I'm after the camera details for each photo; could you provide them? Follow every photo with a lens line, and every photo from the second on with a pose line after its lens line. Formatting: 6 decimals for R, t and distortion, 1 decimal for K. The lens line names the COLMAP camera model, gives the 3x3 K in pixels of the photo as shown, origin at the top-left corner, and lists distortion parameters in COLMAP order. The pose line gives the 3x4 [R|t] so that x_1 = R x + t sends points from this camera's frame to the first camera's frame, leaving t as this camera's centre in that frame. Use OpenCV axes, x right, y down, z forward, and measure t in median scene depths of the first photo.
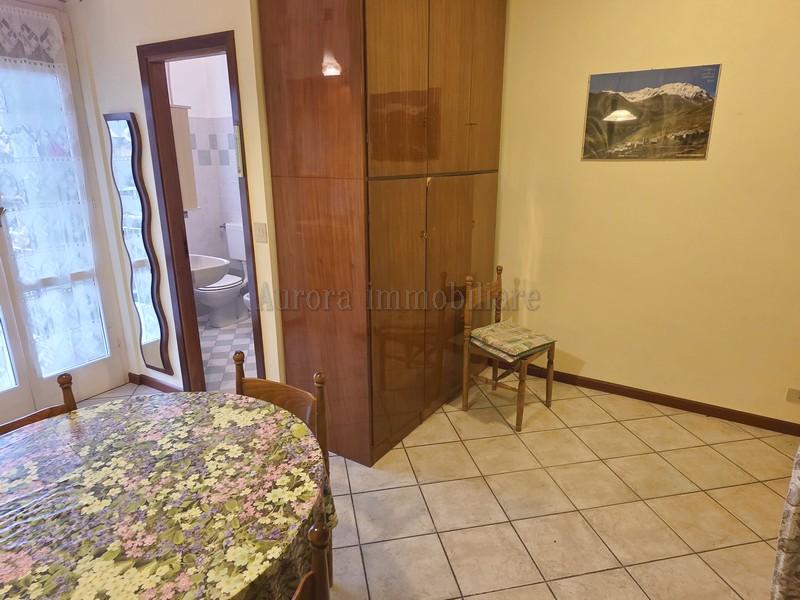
lens RADIAL K [[500.1, 0, 401.8], [0, 500.1, 300.7], [0, 0, 1]] dist [-0.000882, 0.002019]
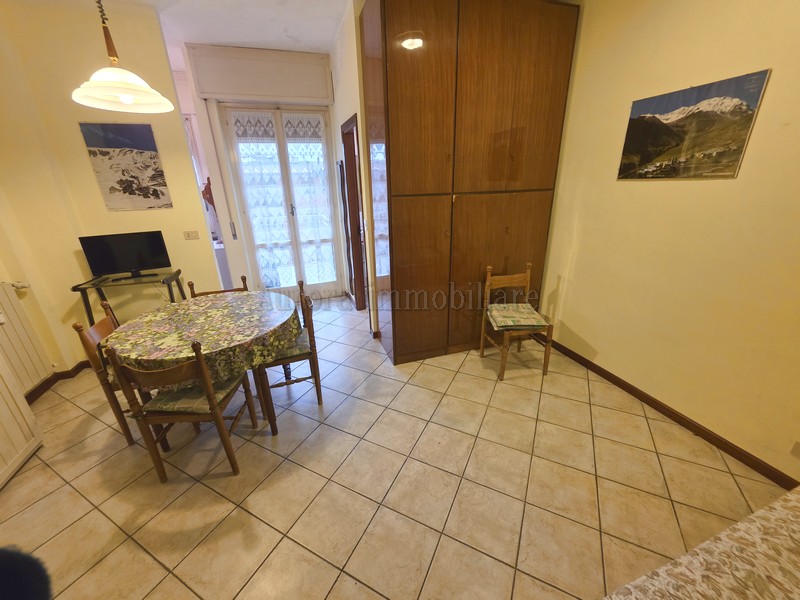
lens RADIAL K [[318.5, 0, 399.4], [0, 318.5, 299.5], [0, 0, 1]] dist [0.001072, -0.000108]
pose [[0.777529, 0.204218, -0.594764, 0.527290], [-0.151728, 0.978781, 0.137720, -0.044045], [0.610269, -0.016839, 0.792016, 0.128557]]
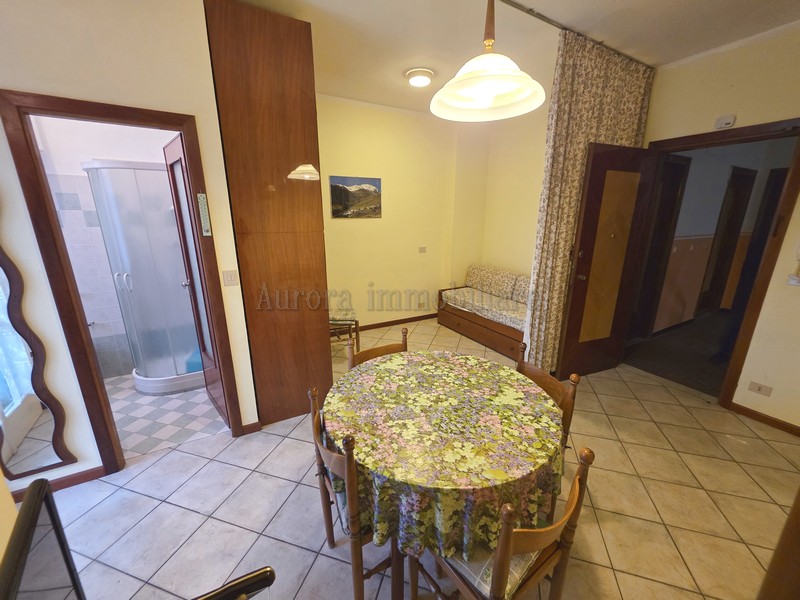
lens RADIAL K [[318.5, 0, 399.9], [0, 318.5, 300.7], [0, 0, 1]] dist [0.001072, -0.000108]
pose [[0.485410, -0.228609, 0.843869, -0.714876], [0.243447, 0.962377, 0.120678, -0.068195], [-0.839709, 0.146859, 0.522801, 0.204667]]
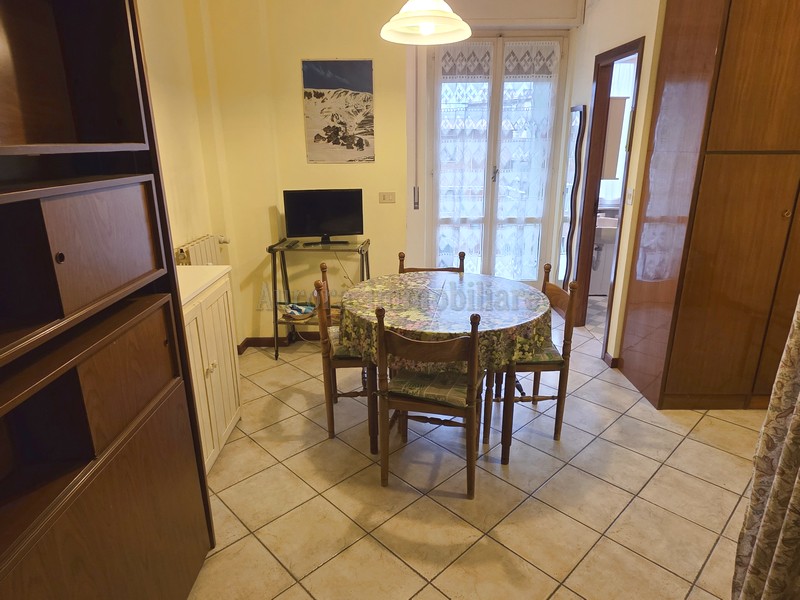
lens RADIAL K [[500.1, 0, 401.3], [0, 500.1, 300.6], [0, 0, 1]] dist [-0.000882, 0.002019]
pose [[0.535128, 0.250724, -0.806706, 0.450201], [-0.231914, 0.961853, 0.145103, 0.060352], [0.812314, 0.109437, 0.572861, -0.142833]]
